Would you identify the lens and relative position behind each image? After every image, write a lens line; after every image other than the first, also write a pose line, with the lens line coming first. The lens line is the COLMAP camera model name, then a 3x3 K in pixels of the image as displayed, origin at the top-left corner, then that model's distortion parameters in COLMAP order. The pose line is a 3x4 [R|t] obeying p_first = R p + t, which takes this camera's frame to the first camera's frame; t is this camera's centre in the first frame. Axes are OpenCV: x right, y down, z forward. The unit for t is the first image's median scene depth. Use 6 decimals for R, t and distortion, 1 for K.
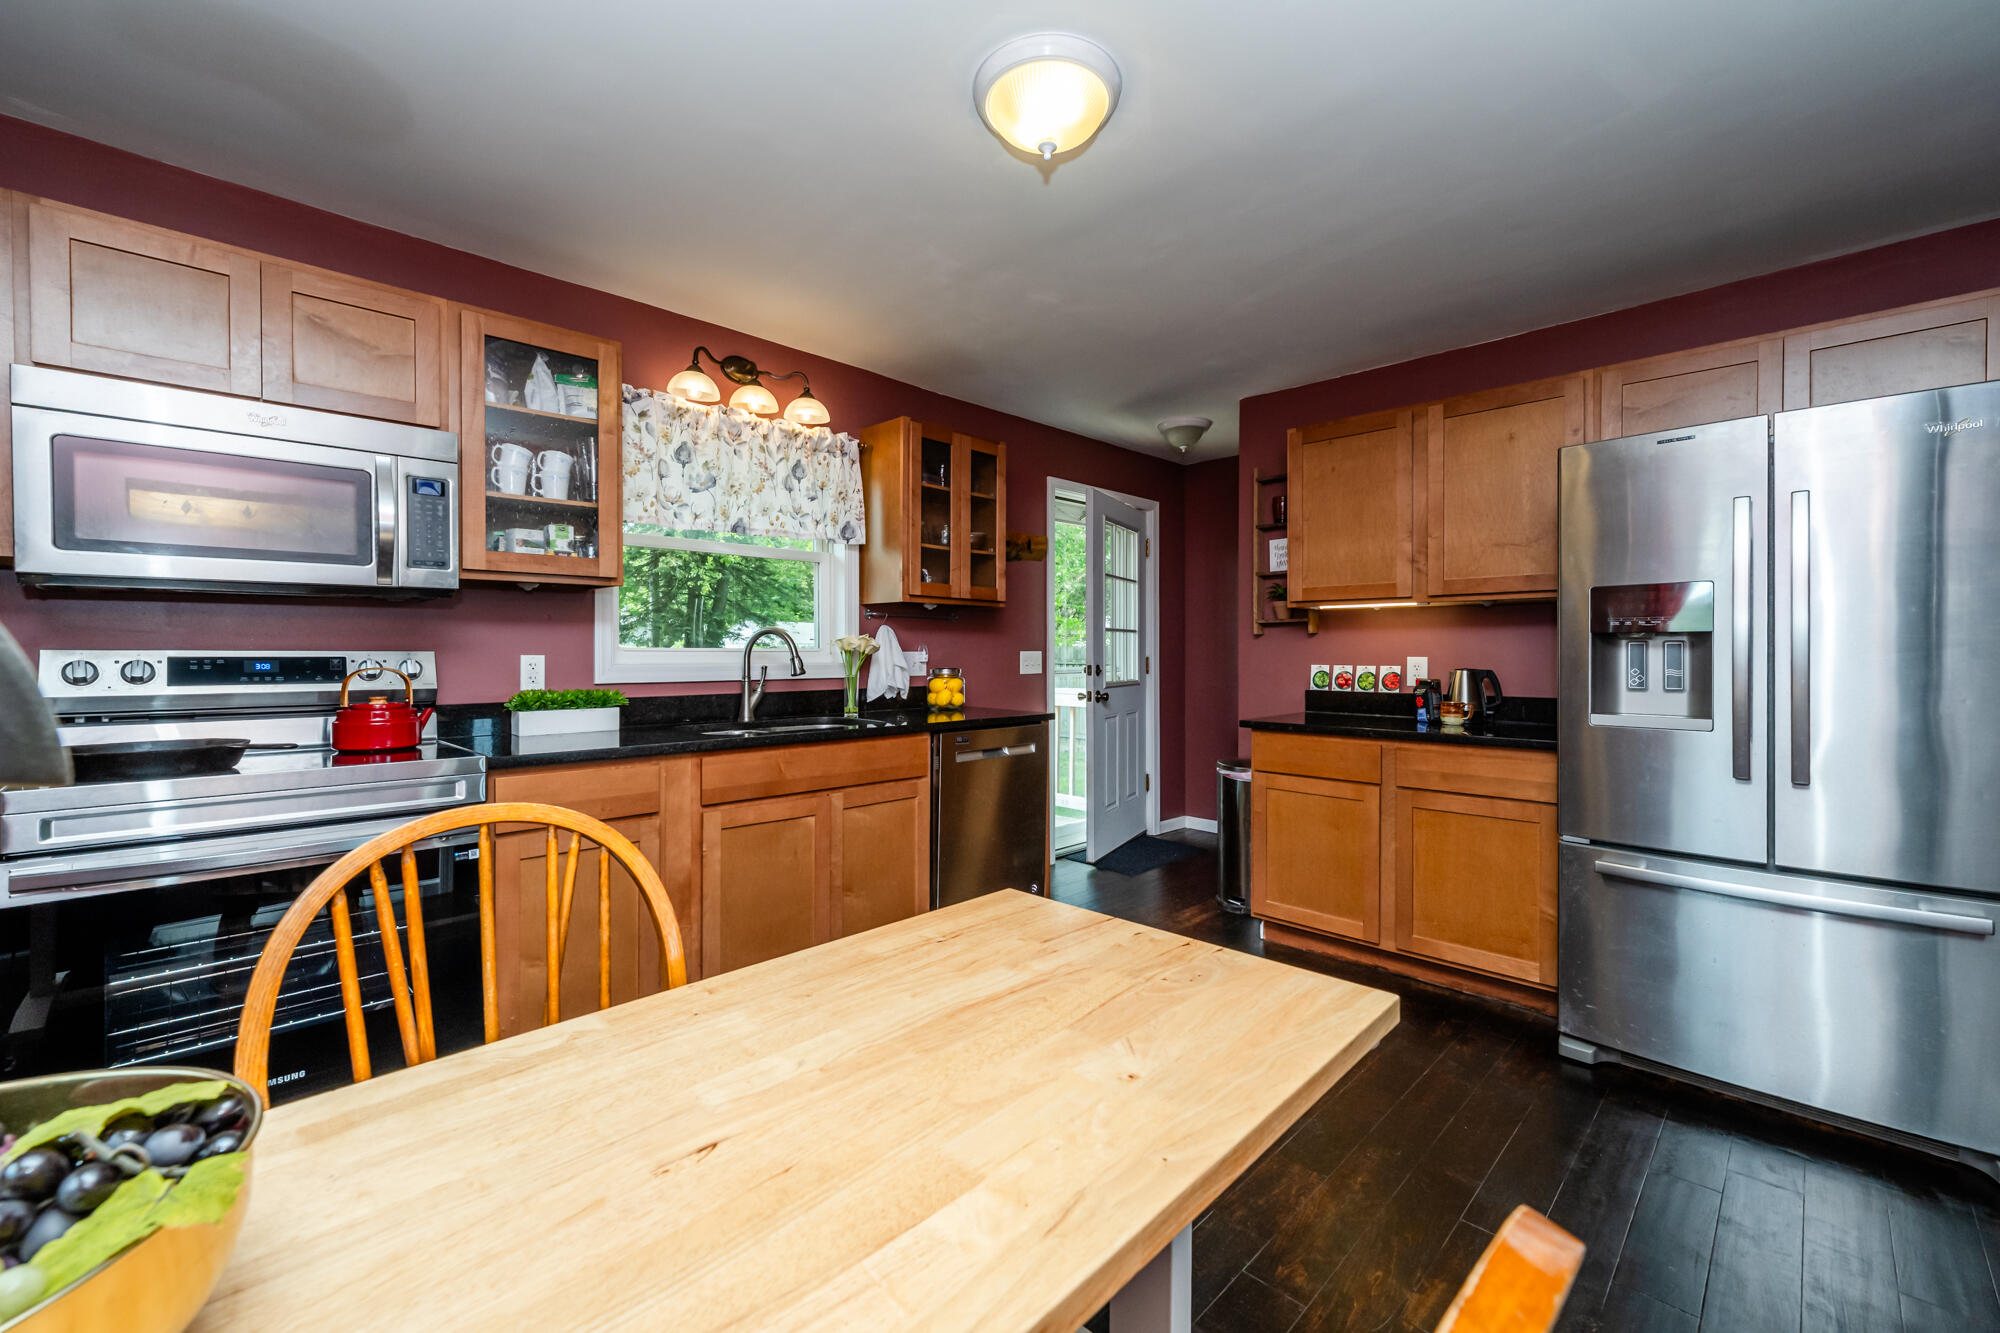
lens RADIAL K [[809.3, 0, 997.8], [0, 809.3, 639.7], [0, 0, 1]] dist [-0.001186, -0.000152]
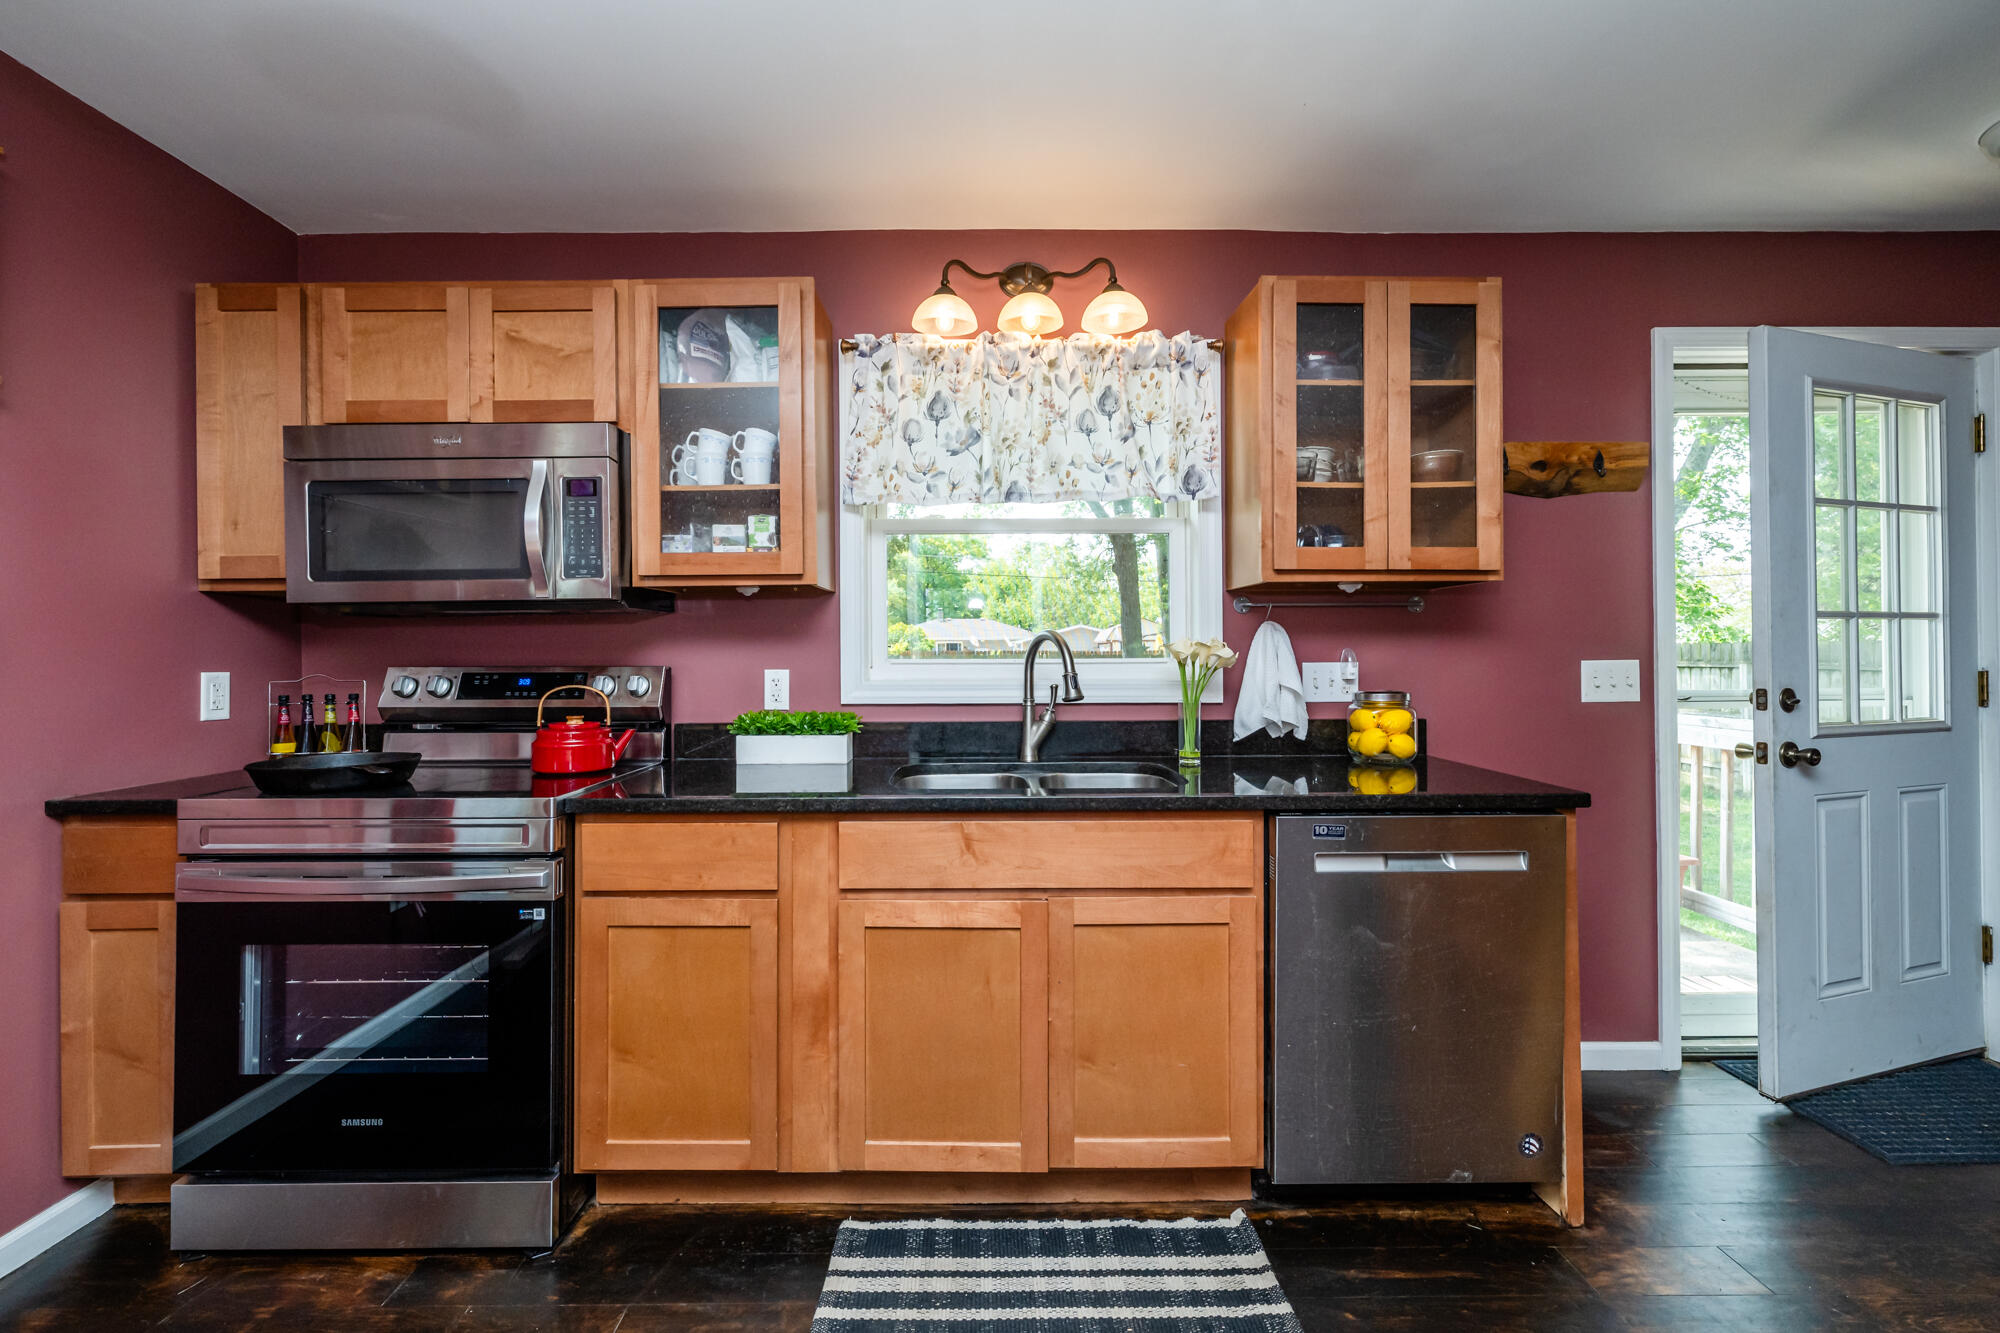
lens RADIAL K [[809.3, 0, 997.8], [0, 809.3, 639.7], [0, 0, 1]] dist [-0.001186, -0.000152]
pose [[0.713960, -0.012275, -0.700079, 0.173822], [0.015437, 0.999879, -0.001789, -0.006380], [0.700016, -0.009530, 0.714063, 0.453564]]
